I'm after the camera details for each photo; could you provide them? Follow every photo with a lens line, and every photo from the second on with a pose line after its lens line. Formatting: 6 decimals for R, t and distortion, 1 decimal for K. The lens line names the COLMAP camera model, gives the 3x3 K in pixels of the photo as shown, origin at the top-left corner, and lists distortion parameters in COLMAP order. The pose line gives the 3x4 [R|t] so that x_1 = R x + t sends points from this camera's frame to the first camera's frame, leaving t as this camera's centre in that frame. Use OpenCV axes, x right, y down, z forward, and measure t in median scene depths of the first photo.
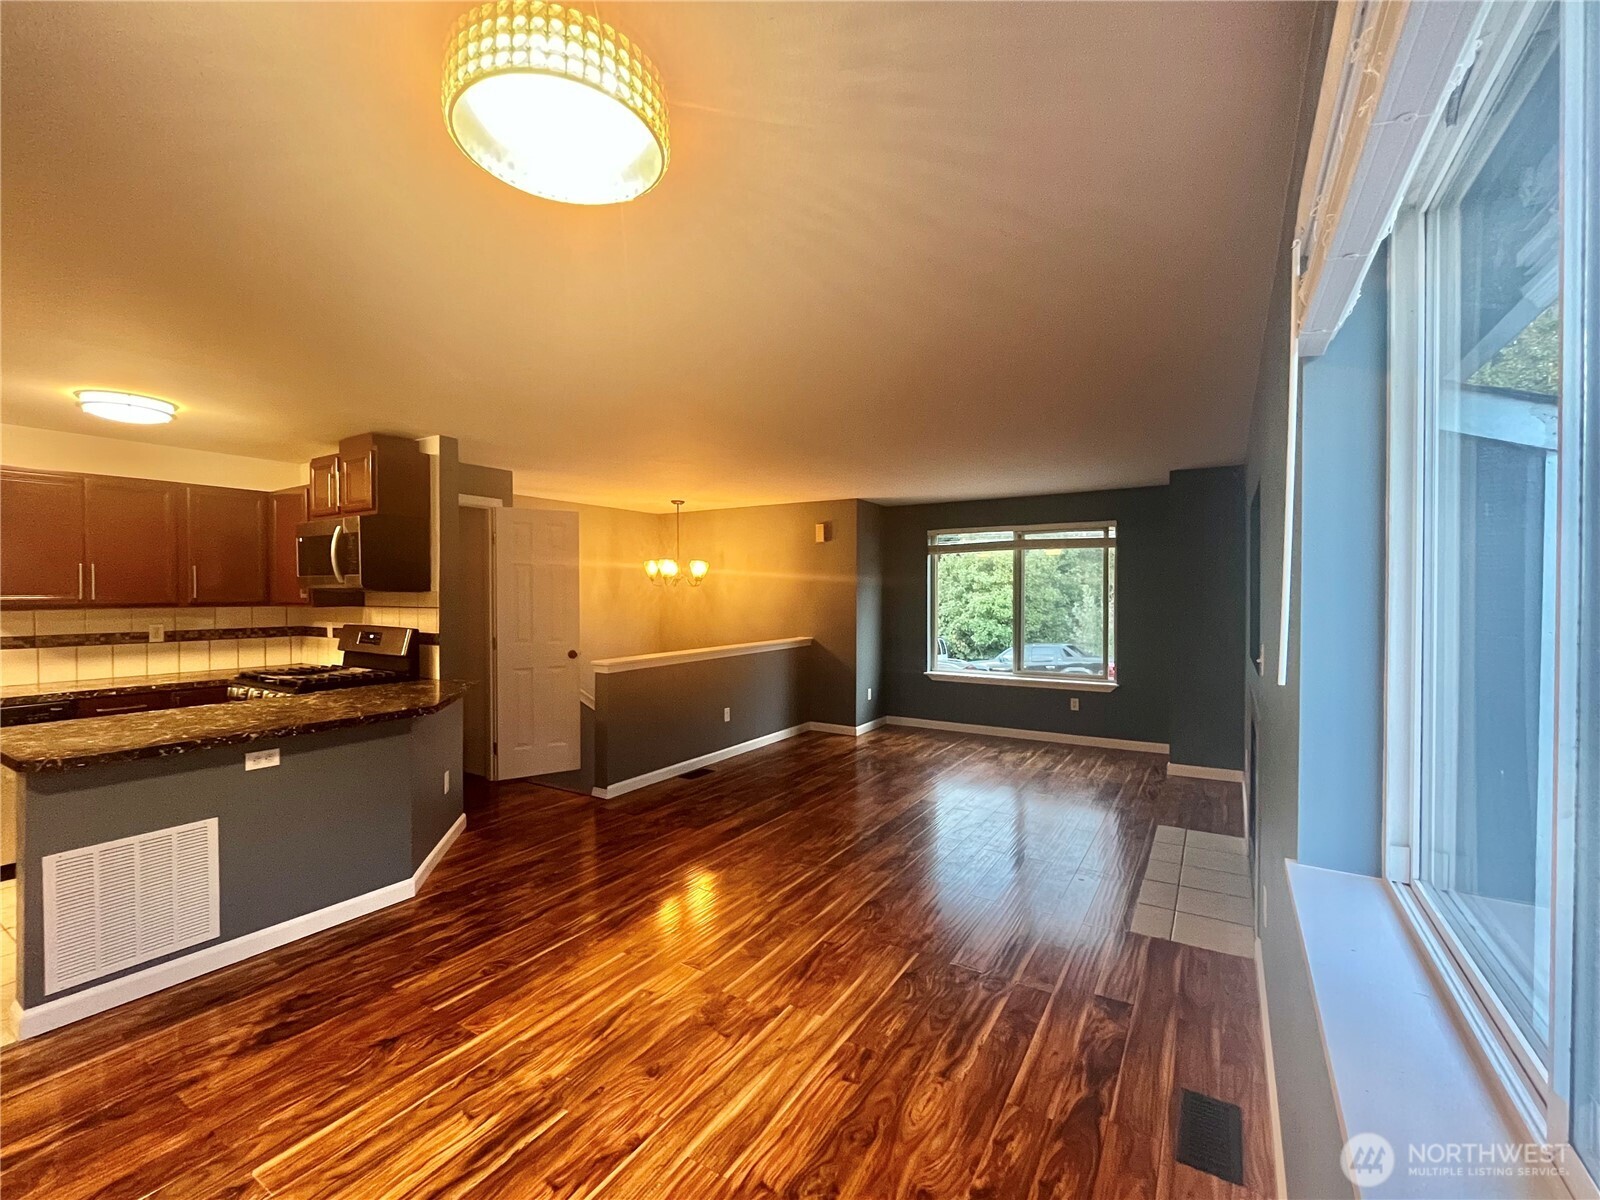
lens RADIAL K [[684.8, 0, 796.4], [0, 684.8, 601.7], [0, 0, 1]] dist [-0.001361, -0.001024]
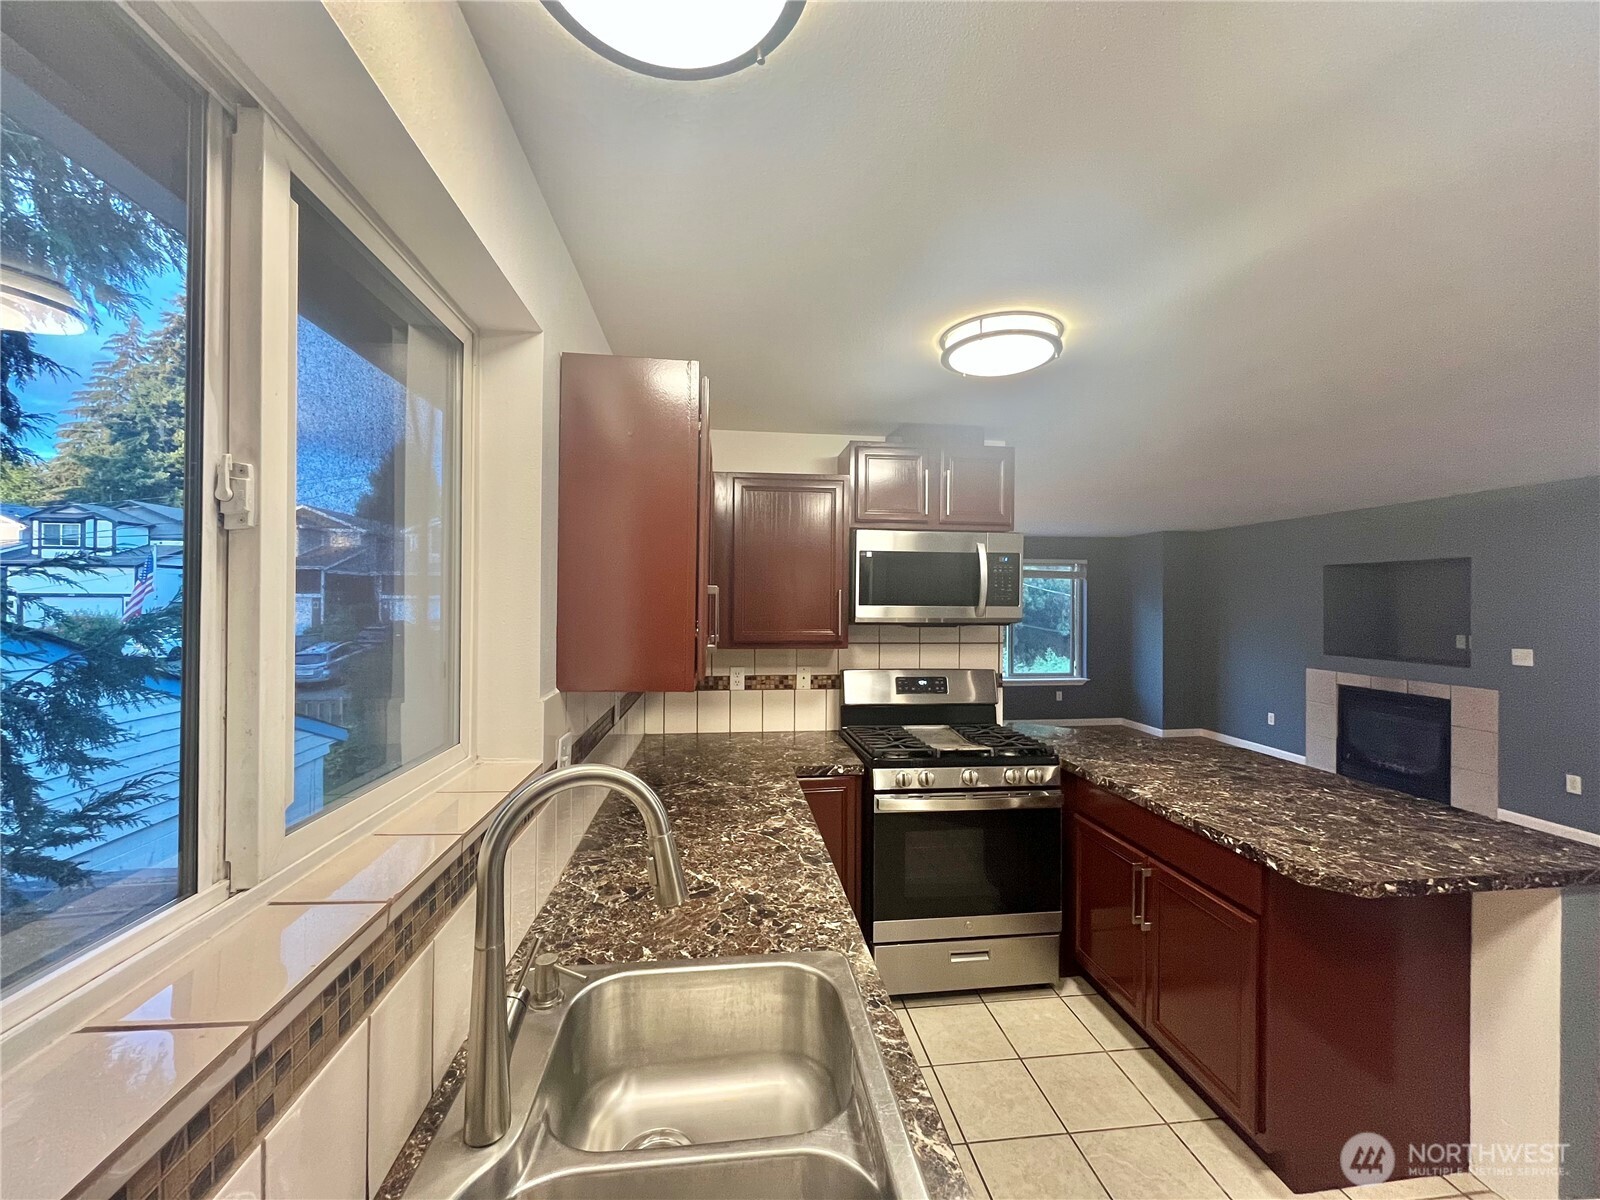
lens RADIAL K [[642.5, 0, 806.6], [0, 642.5, 606.7], [0, 0, 1]] dist [-0.001220, -0.000101]
pose [[0.776026, 0.017744, 0.630451, -1.714228], [-0.013261, 0.999842, -0.011818, -0.004664], [-0.630562, 0.000810, 0.776139, 0.775480]]
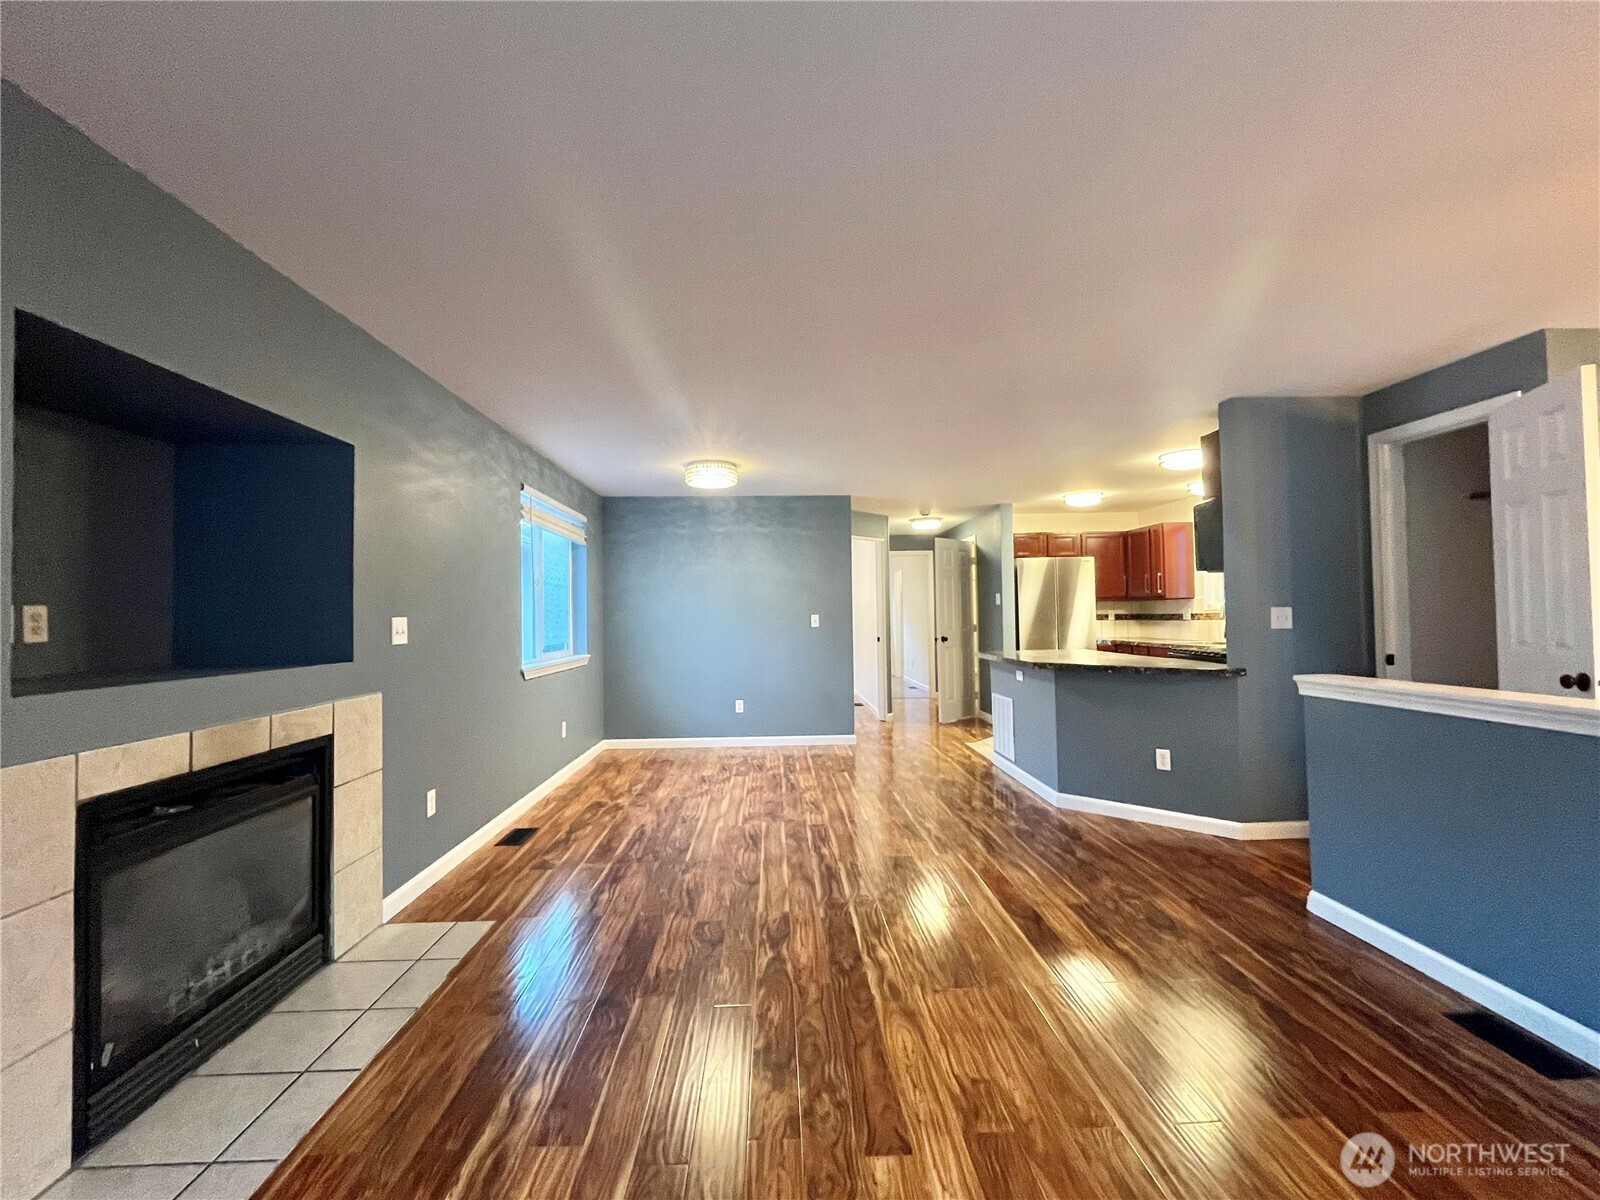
lens RADIAL K [[684.8, 0, 795.4], [0, 684.8, 596.1], [0, 0, 1]] dist [-0.001361, -0.001024]
pose [[-0.829475, -0.003840, -0.558530, 0.678661], [0.007652, 0.999804, -0.018237, 0.046745], [0.558491, -0.019401, -0.829284, 2.050850]]
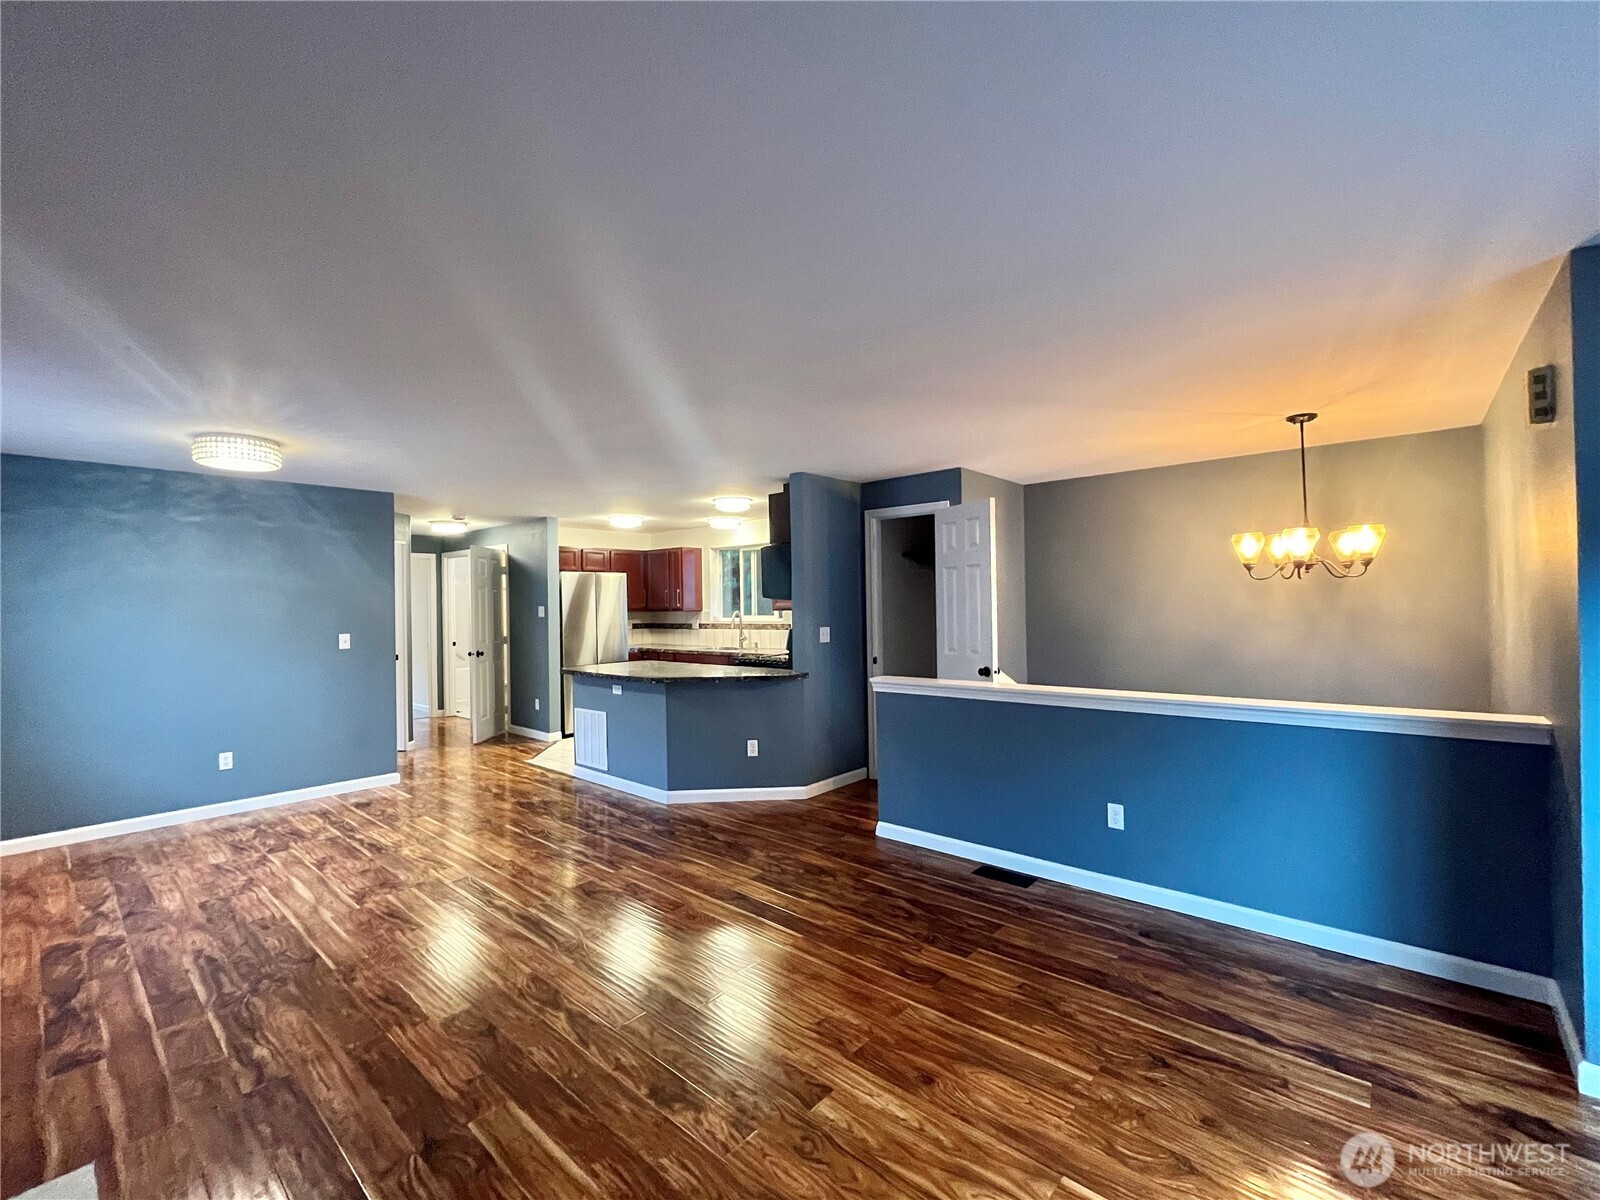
lens RADIAL K [[684.8, 0, 800.4], [0, 684.8, 604.1], [0, 0, 1]] dist [-0.001361, -0.001024]
pose [[-0.163060, 0.002936, -0.986612, 0.983805], [0.003054, 0.999992, 0.002471, -0.013440], [0.986611, -0.002610, -0.163068, 1.727083]]
